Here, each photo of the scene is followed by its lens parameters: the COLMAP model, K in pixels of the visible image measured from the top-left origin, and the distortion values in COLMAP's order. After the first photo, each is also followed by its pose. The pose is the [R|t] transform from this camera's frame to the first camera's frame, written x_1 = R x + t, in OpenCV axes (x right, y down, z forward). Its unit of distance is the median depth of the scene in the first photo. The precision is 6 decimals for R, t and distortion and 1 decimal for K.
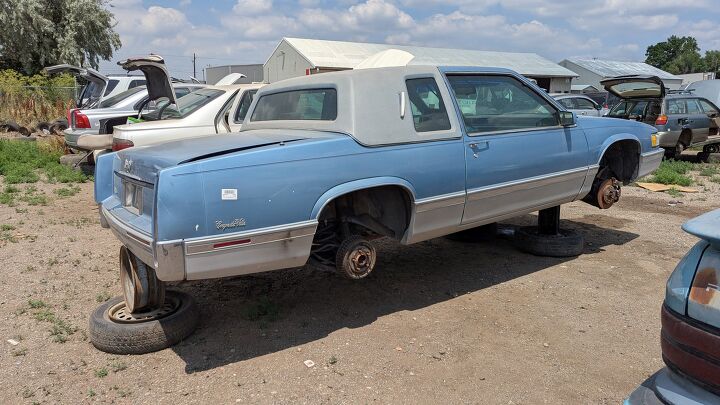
lens RADIAL K [[516.6, 0, 348.1], [0, 516.6, 201.8], [0, 0, 1]] dist [0.061567, -0.052116]
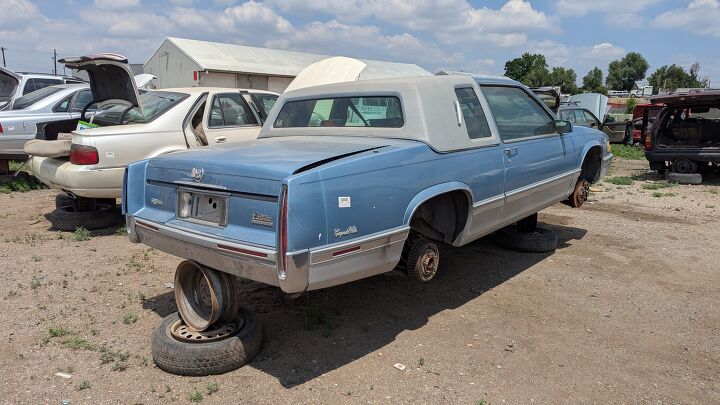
lens RADIAL K [[516.6, 0, 348.7], [0, 516.6, 206.0], [0, 0, 1]] dist [0.061567, -0.052116]
pose [[0.973861, -0.026792, 0.225559, -0.320811], [0.027361, 0.999625, 0.000603, -0.005284], [-0.225490, 0.005584, 0.974229, 0.024585]]
